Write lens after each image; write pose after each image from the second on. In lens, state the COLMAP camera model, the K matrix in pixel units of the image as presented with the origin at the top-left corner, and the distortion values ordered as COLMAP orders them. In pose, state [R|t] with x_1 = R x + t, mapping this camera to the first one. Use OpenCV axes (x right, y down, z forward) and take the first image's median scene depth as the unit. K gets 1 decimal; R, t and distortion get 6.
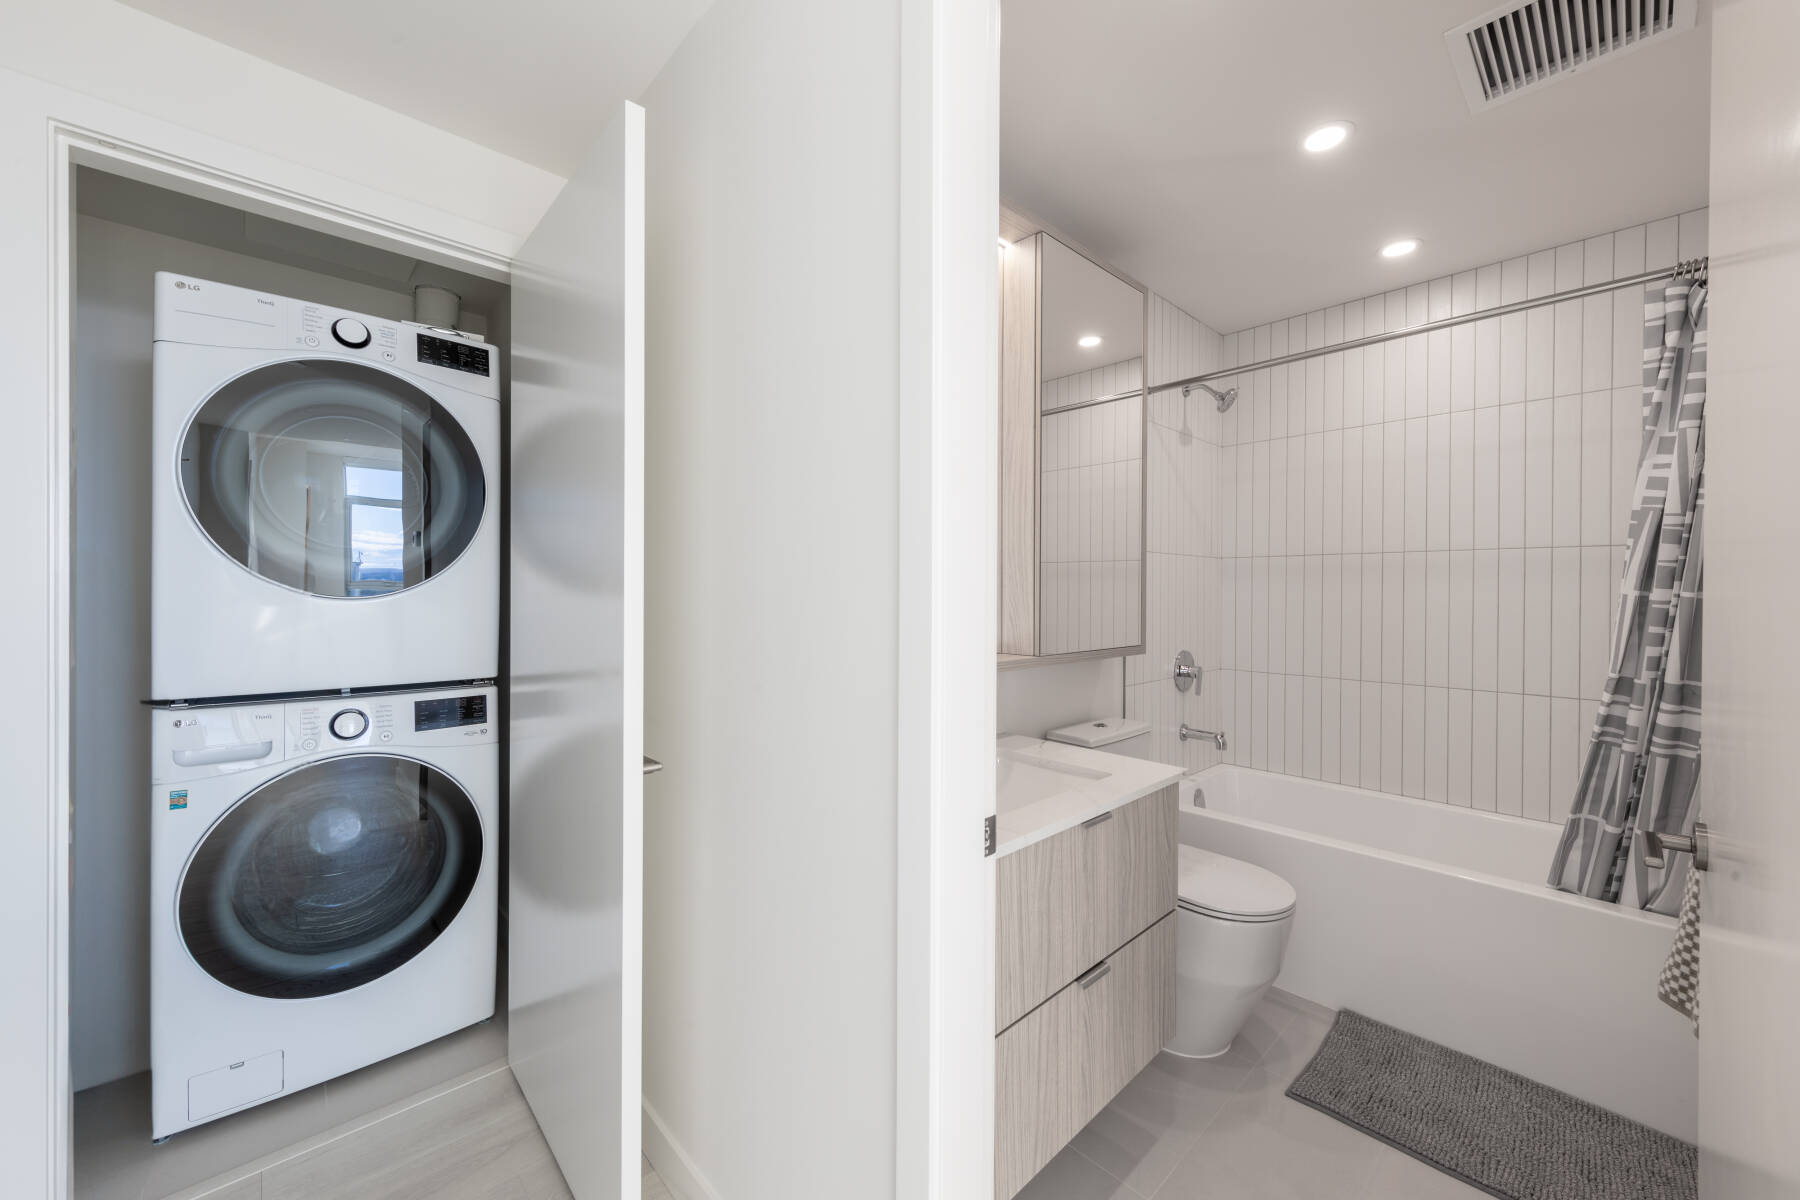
lens RADIAL K [[681.0, 0, 899.7], [0, 681.0, 600.3], [0, 0, 1]] dist [0.000544, -0.000107]
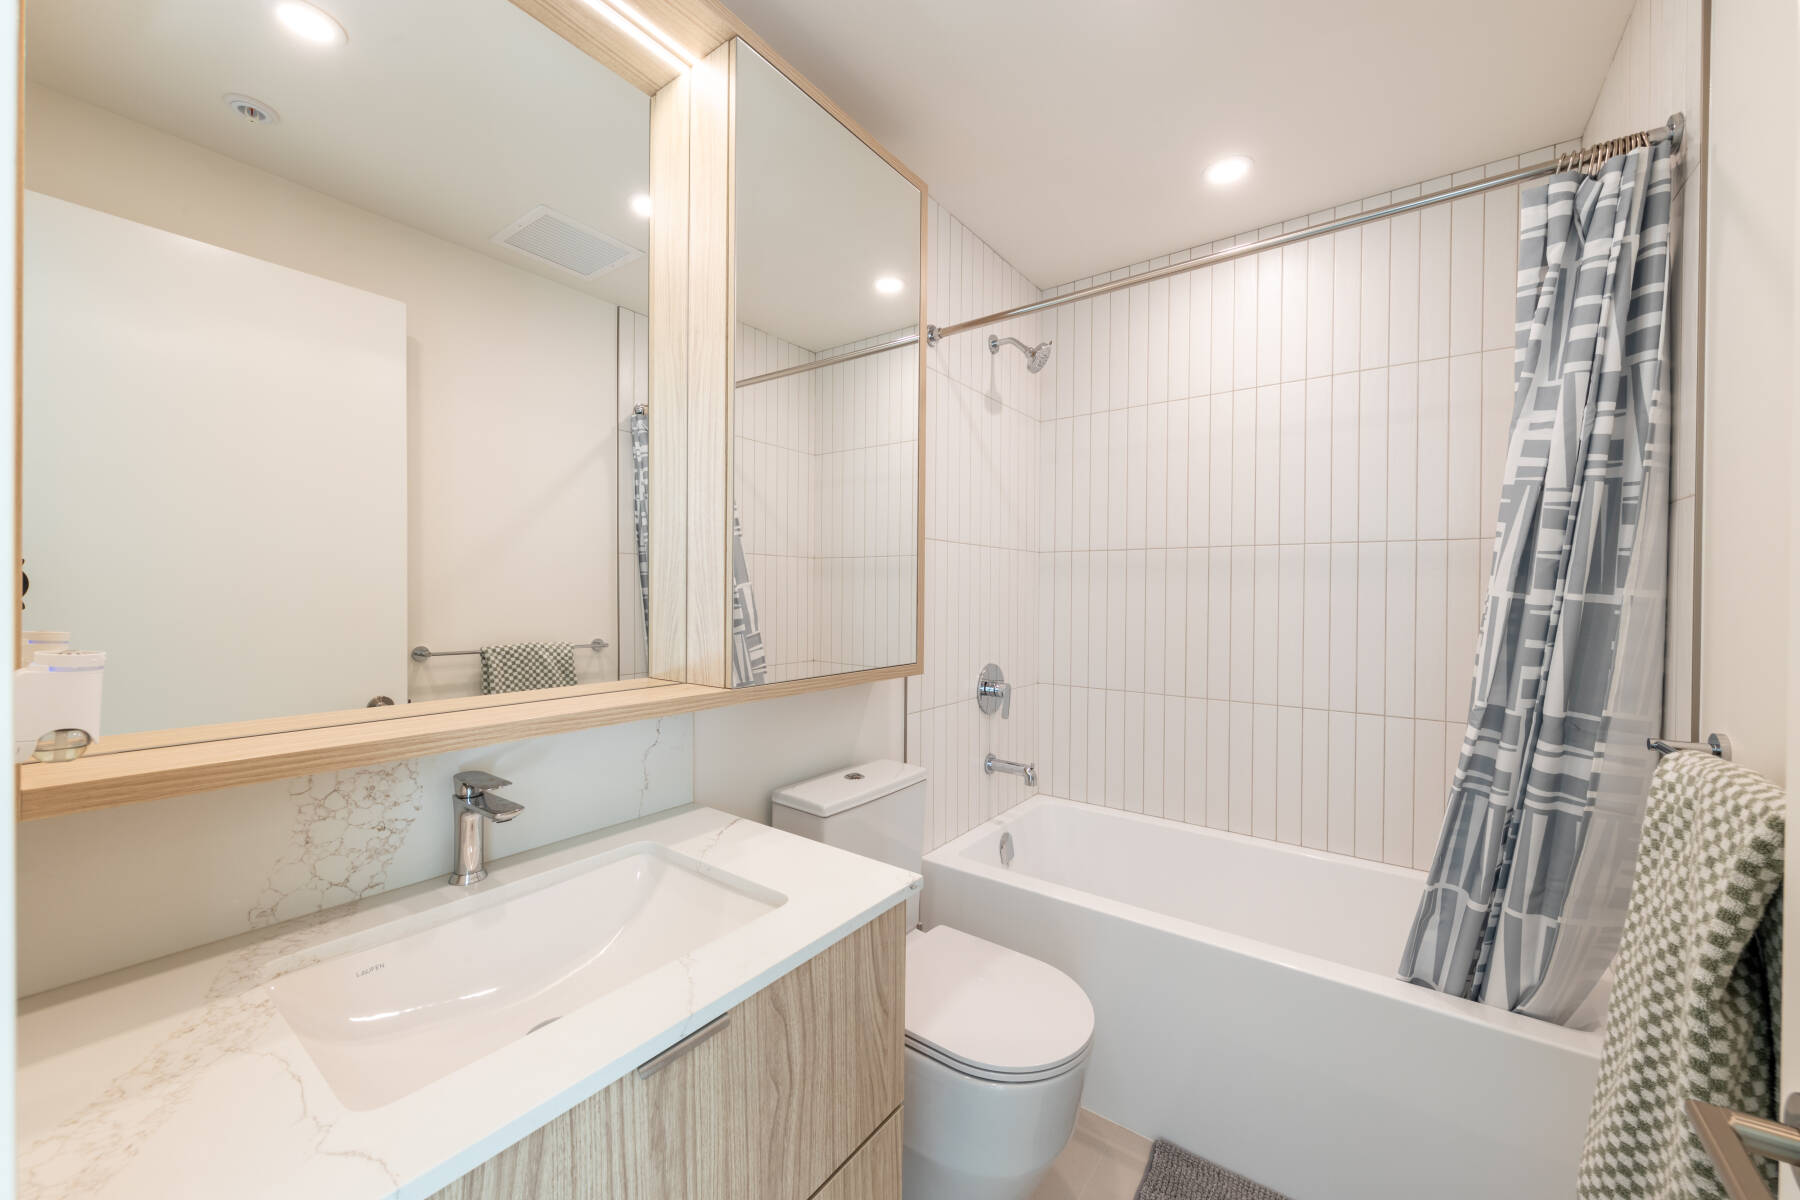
lens RADIAL K [[681.0, 0, 896.5], [0, 681.0, 605.8], [0, 0, 1]] dist [0.000544, -0.000107]
pose [[0.983410, -0.001268, 0.181393, 0.272842], [-0.000110, 0.999971, 0.007586, -0.004090], [-0.181398, -0.007480, 0.983381, 0.373921]]
